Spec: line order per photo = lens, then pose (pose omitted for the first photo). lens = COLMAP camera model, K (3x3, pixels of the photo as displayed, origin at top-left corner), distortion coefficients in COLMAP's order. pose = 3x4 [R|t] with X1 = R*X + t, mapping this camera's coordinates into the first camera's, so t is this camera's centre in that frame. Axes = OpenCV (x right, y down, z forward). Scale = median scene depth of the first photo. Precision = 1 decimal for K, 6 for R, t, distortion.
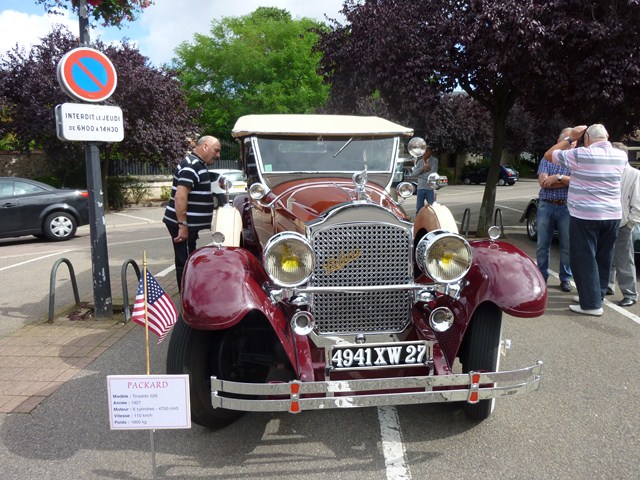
lens RADIAL K [[496.2, 0, 320.0], [0, 496.2, 240.0], [0, 0, 1]] dist [-0.049431, -0.001063]
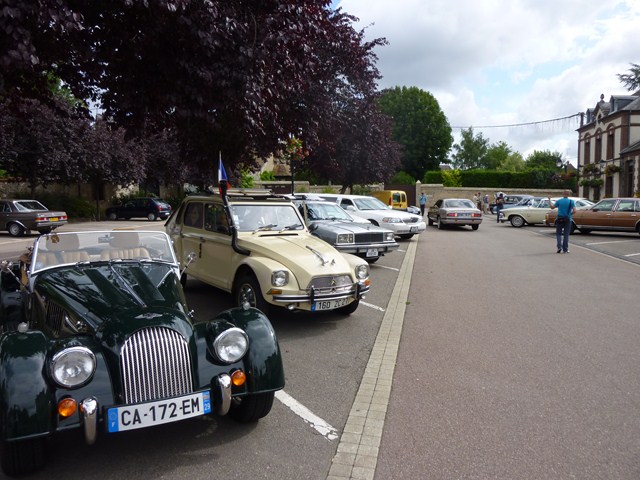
lens RADIAL K [[477.9, 0, 320.0], [0, 477.9, 240.0], [0, 0, 1]] dist [-0.009462, -0.004099]
pose [[0.817131, -0.043464, 0.574810, 1.281208], [0.078891, 0.996203, -0.036820, -0.213588], [-0.571028, 0.075434, 0.817458, 1.314736]]
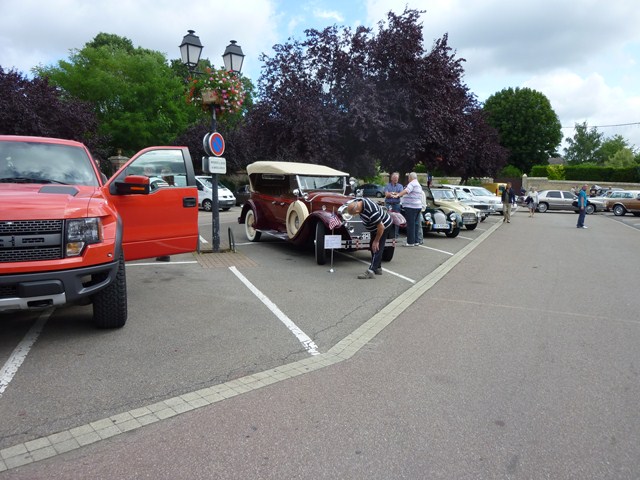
lens RADIAL K [[477.9, 0, 320.0], [0, 477.9, 240.0], [0, 0, 1]] dist [-0.009462, -0.004099]
pose [[0.921725, -0.021361, 0.387256, -0.559946], [0.033727, 0.999114, -0.025162, 0.105160], [-0.386375, 0.036254, 0.921629, -0.727784]]
